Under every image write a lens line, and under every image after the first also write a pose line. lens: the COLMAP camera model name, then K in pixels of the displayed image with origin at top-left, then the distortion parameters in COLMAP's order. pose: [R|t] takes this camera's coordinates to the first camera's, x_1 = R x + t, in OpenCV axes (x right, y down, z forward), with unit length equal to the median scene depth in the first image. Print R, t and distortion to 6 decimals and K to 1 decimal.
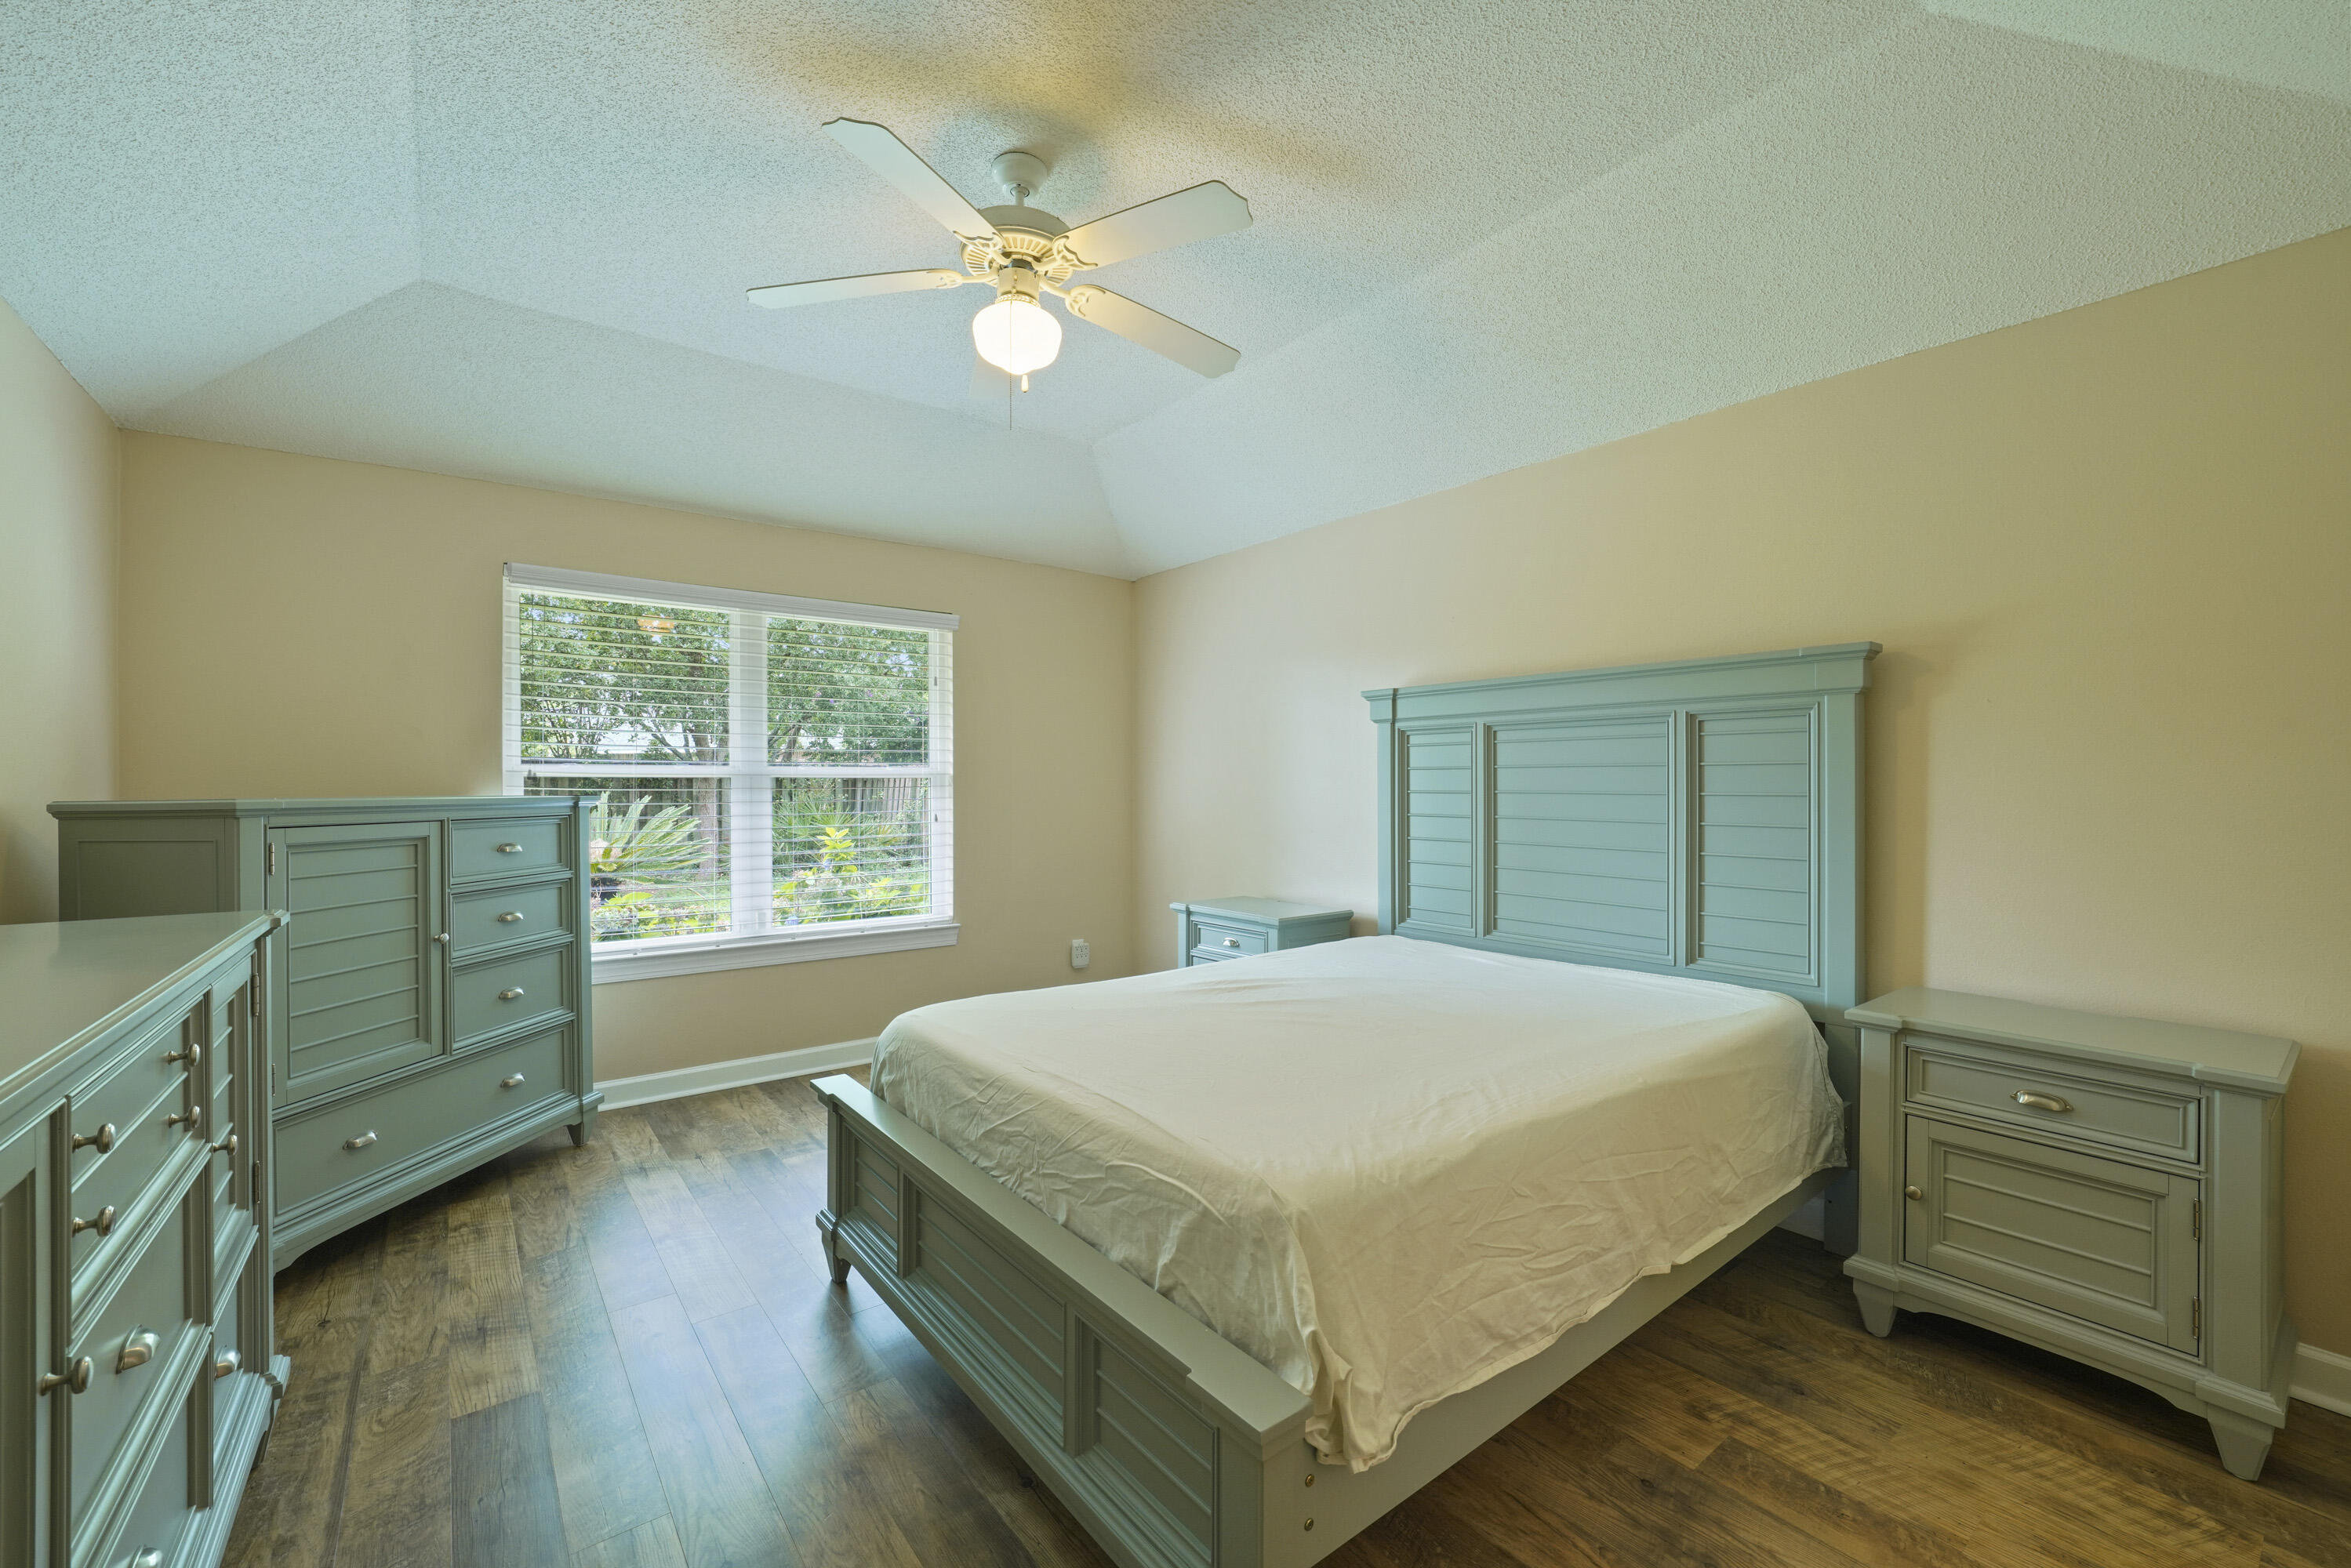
lens RADIAL K [[980.6, 0, 1175.5], [0, 980.6, 784.0], [0, 0, 1]] dist [-0.013236, 0.000223]
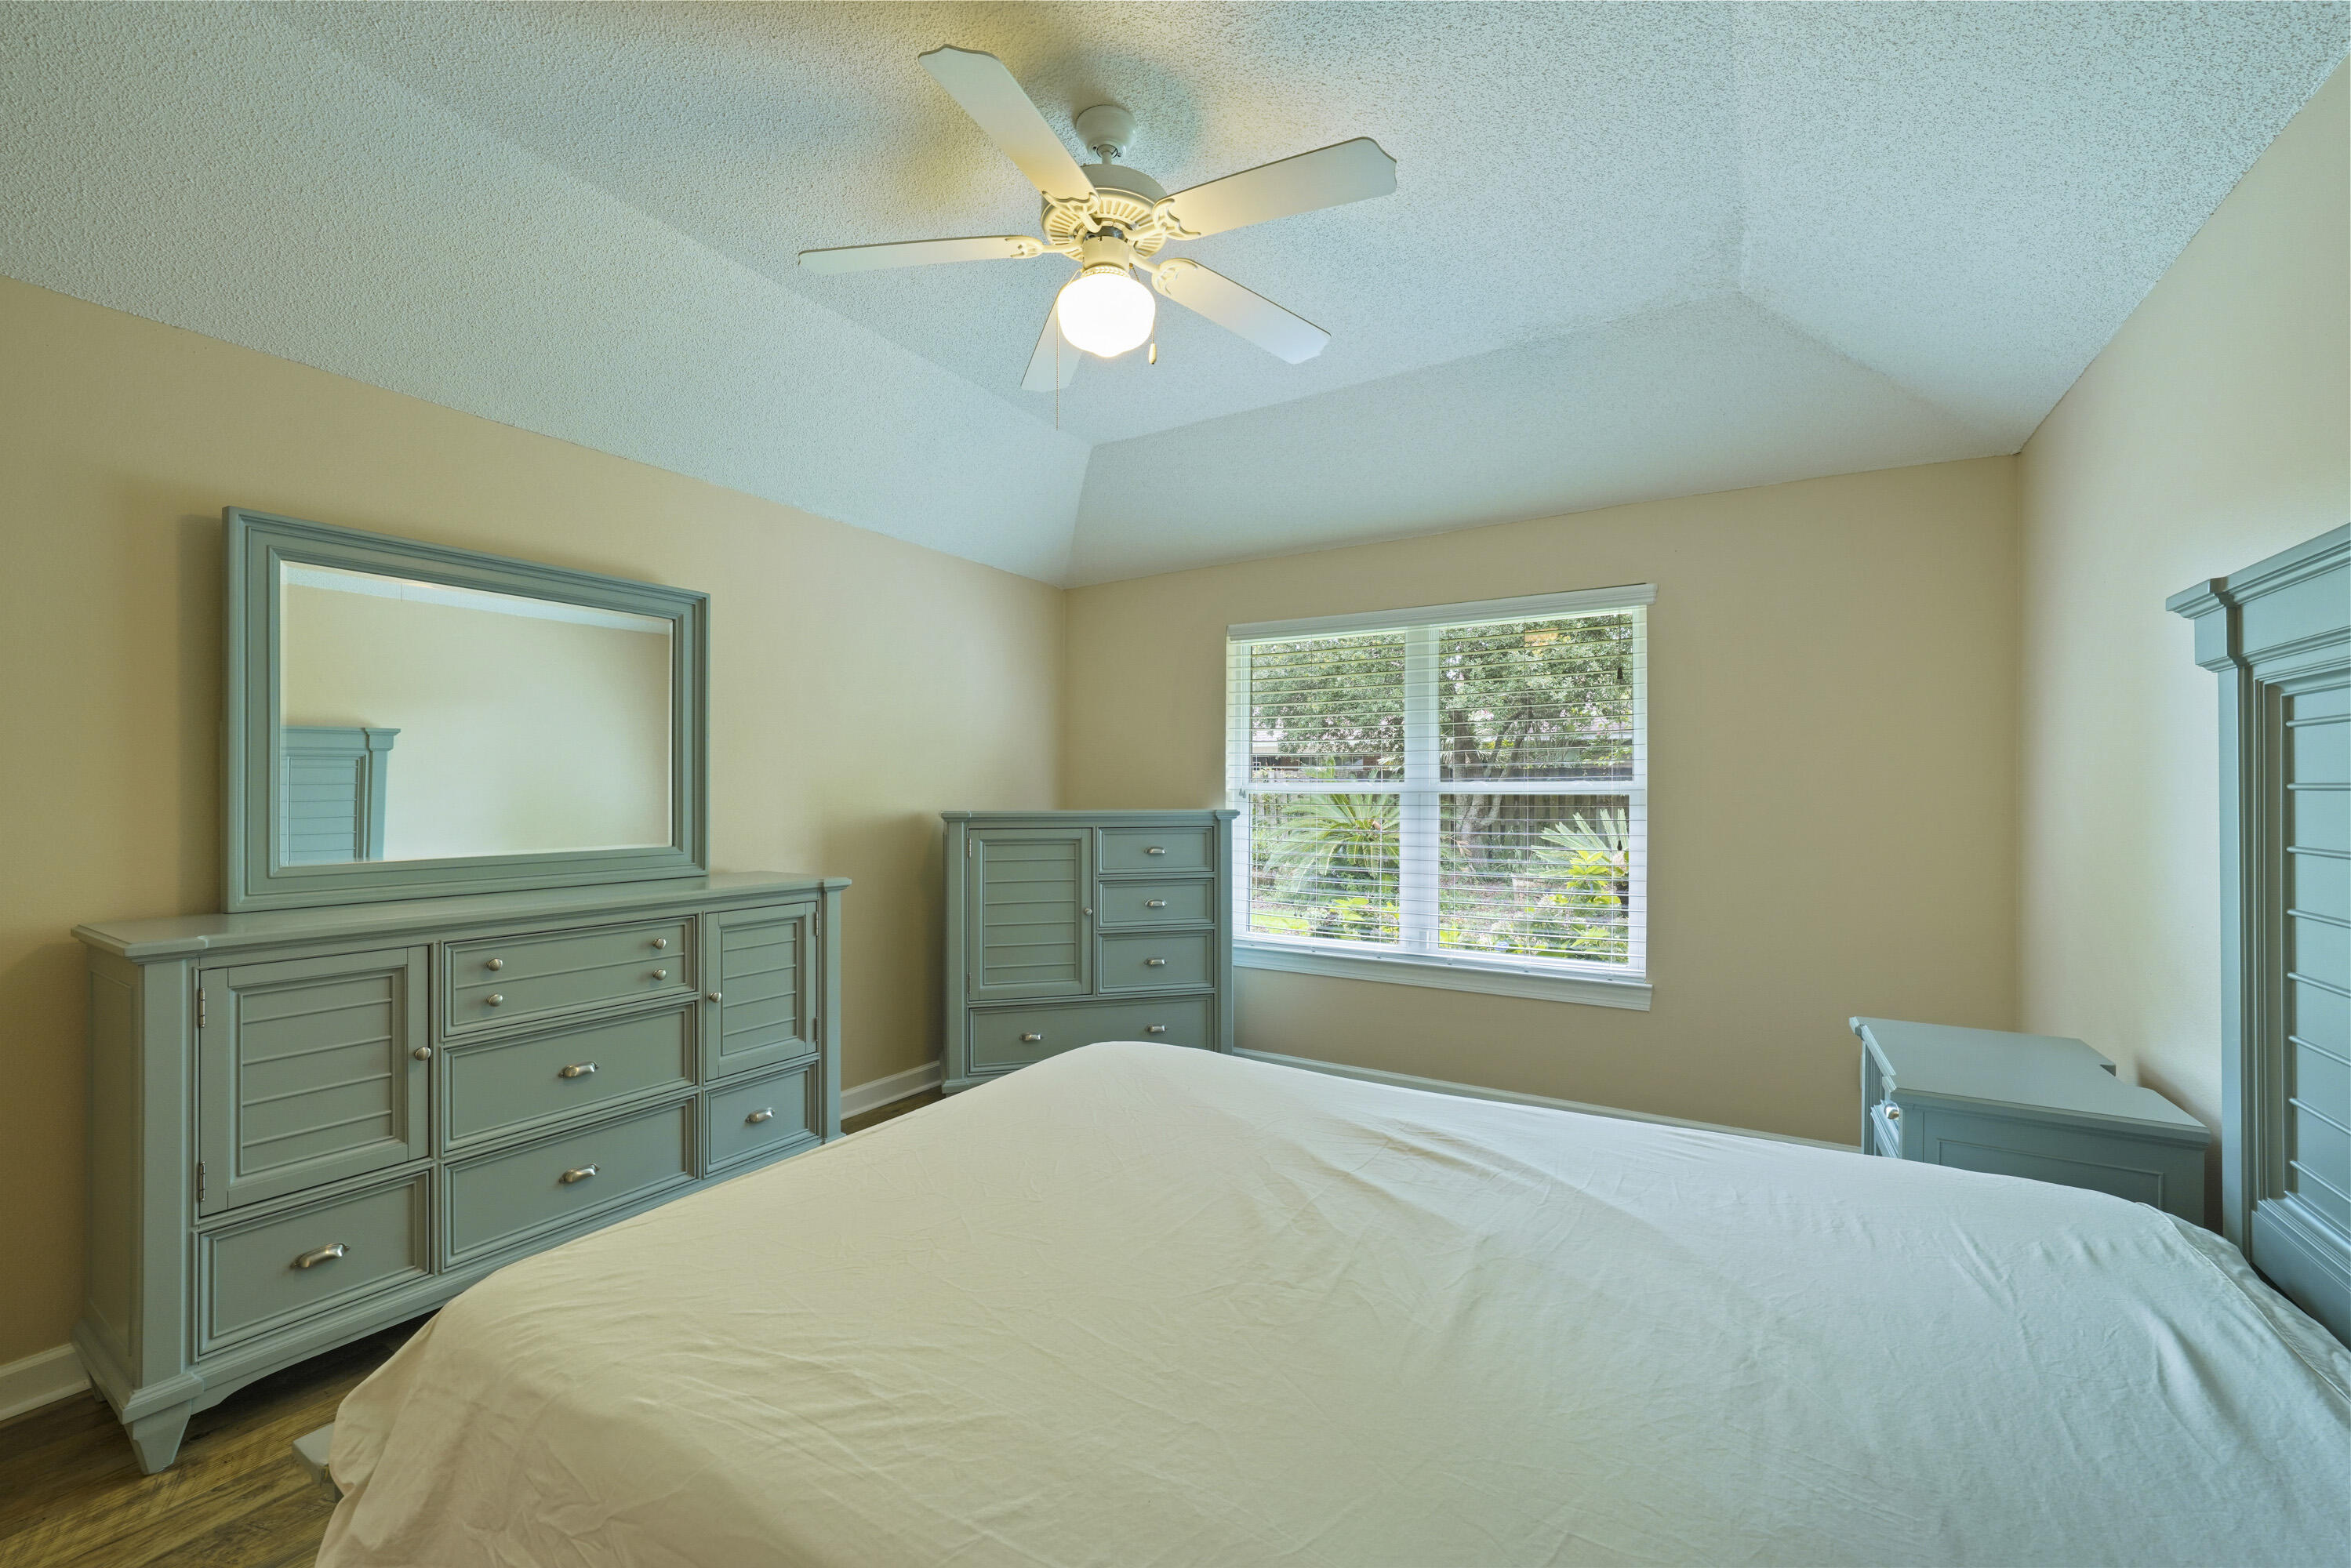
lens RADIAL K [[951.3, 0, 1175.5], [0, 951.3, 784.0], [0, 0, 1]] dist [0.000541, 0.000003]
pose [[0.328168, -0.002454, -0.944616, 0.509263], [0.001380, 0.999997, -0.002118, -0.019406], [0.944618, -0.000608, 0.328171, 0.575532]]
